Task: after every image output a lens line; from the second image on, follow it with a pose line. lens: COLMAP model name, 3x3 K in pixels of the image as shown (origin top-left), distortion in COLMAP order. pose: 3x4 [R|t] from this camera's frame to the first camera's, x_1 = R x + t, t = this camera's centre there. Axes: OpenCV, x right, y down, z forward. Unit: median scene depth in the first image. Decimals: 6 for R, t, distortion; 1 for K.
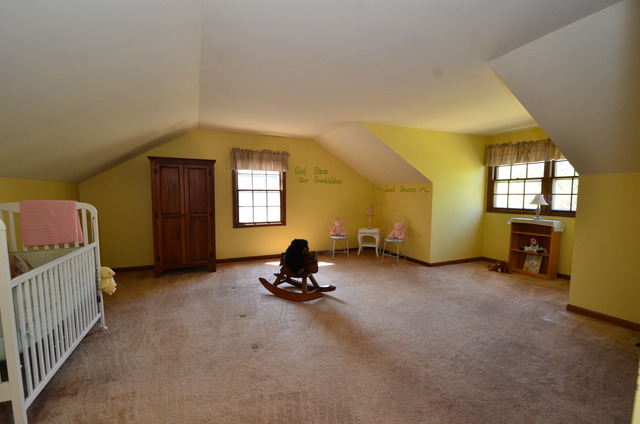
lens RADIAL K [[275.6, 0, 319.3], [0, 275.6, 210.0], [0, 0, 1]] dist [0.008864, -0.014680]
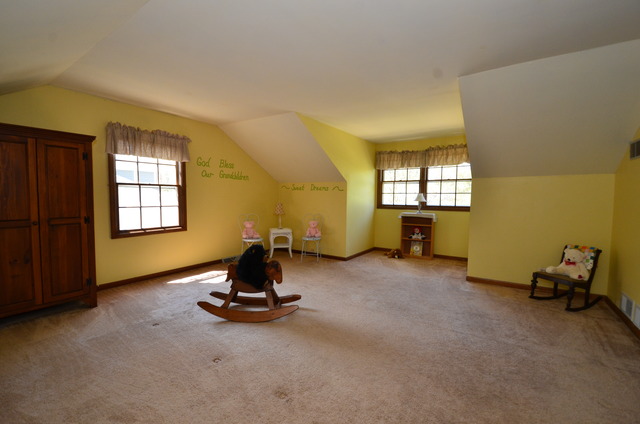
lens RADIAL K [[275.6, 0, 321.8], [0, 275.6, 211.5], [0, 0, 1]] dist [0.008864, -0.014680]
pose [[0.852943, -0.025029, 0.521404, -0.230795], [0.021654, 0.999687, 0.012566, 0.000349], [-0.521555, 0.000573, 0.853218, 0.143394]]
